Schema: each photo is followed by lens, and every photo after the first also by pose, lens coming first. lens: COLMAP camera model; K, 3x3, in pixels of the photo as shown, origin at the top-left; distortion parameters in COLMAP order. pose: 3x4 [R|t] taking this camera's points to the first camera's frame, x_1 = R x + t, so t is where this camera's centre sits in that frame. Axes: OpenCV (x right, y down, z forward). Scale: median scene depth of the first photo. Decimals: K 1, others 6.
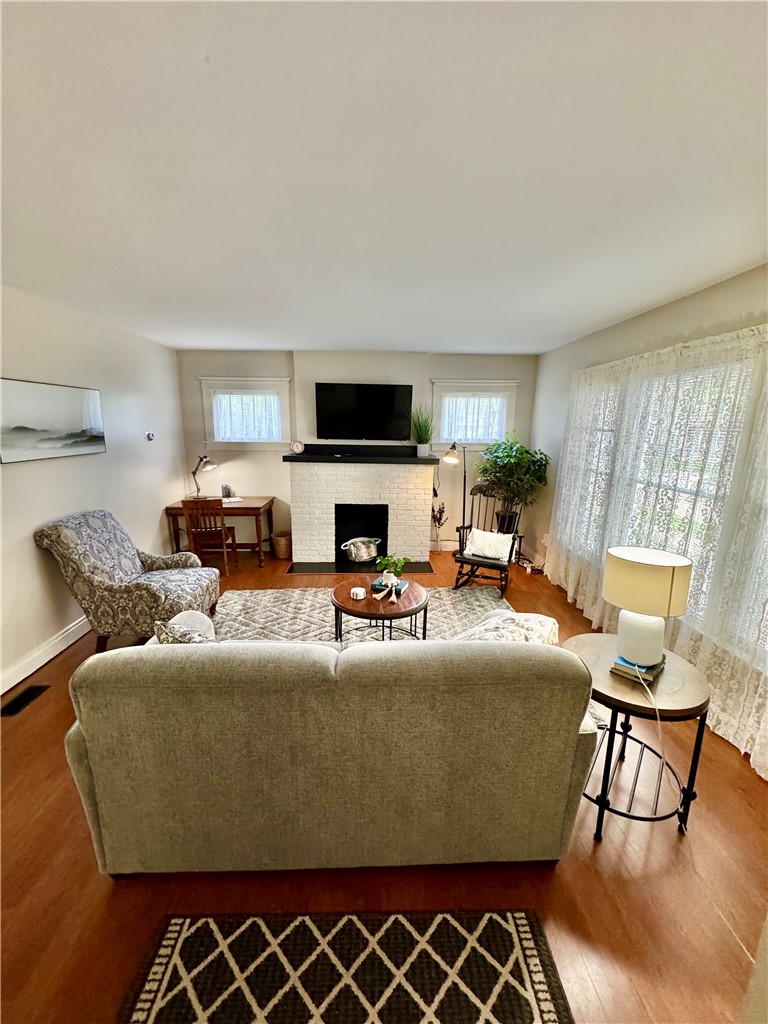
lens RADIAL K [[405.0, 0, 384.0], [0, 405.0, 512.0], [0, 0, 1]] dist [-0.000680, 0.000038]
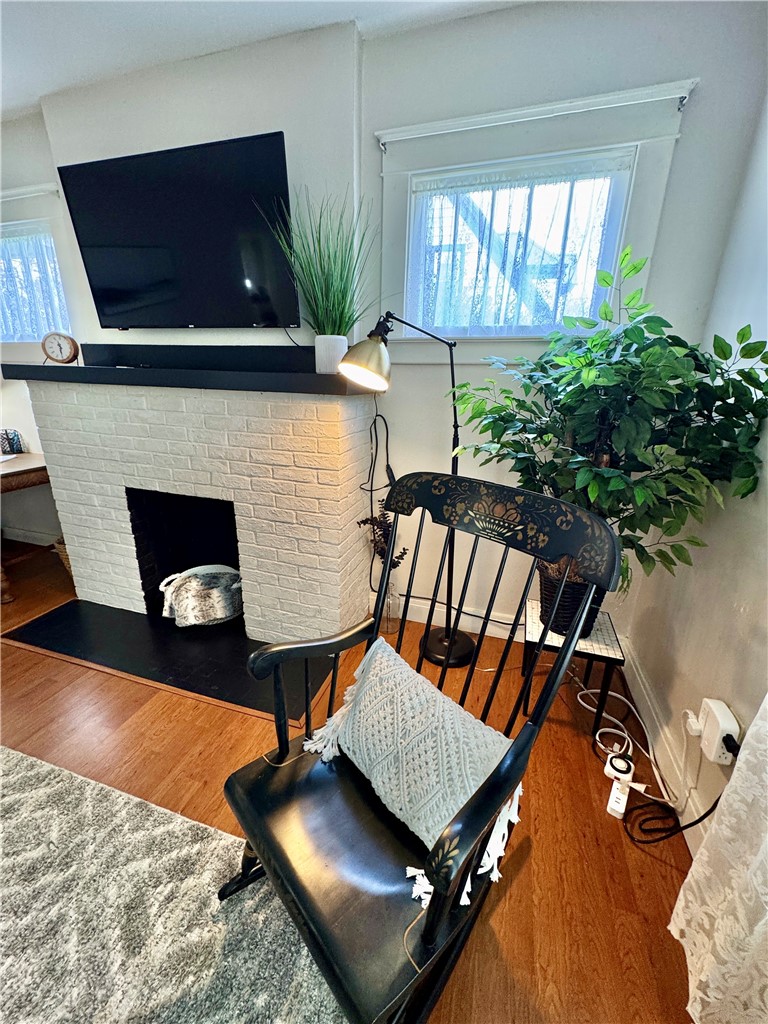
lens RADIAL K [[405.0, 0, 384.0], [0, 405.0, 512.0], [0, 0, 1]] dist [-0.000680, 0.000038]
pose [[0.943515, 0.113015, -0.311459, 0.264321], [-0.083343, 0.990756, 0.107031, -0.061487], [0.320677, -0.075027, 0.944213, 0.685686]]
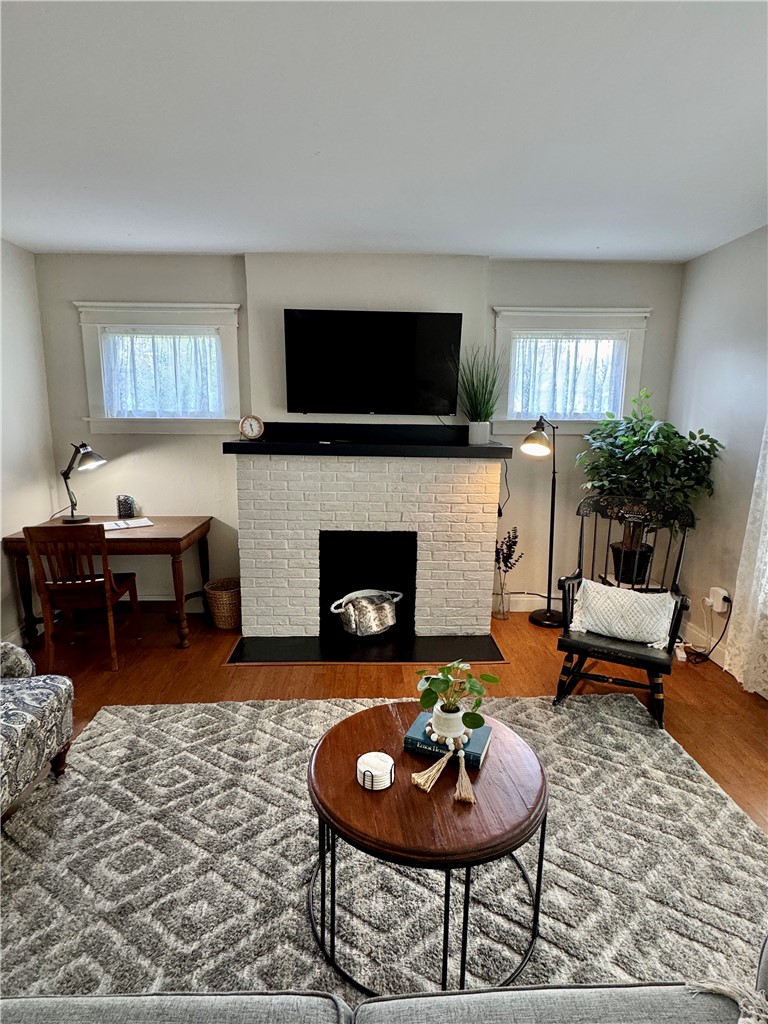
lens RADIAL K [[541.3, 0, 384.0], [0, 541.3, 512.0], [0, 0, 1]] dist [-0.000004, 0.000061]
pose [[0.999994, -0.001351, -0.003339, -0.031553], [0.001257, 0.999609, -0.027943, -0.024556], [0.003375, 0.027938, 0.999604, 0.269221]]
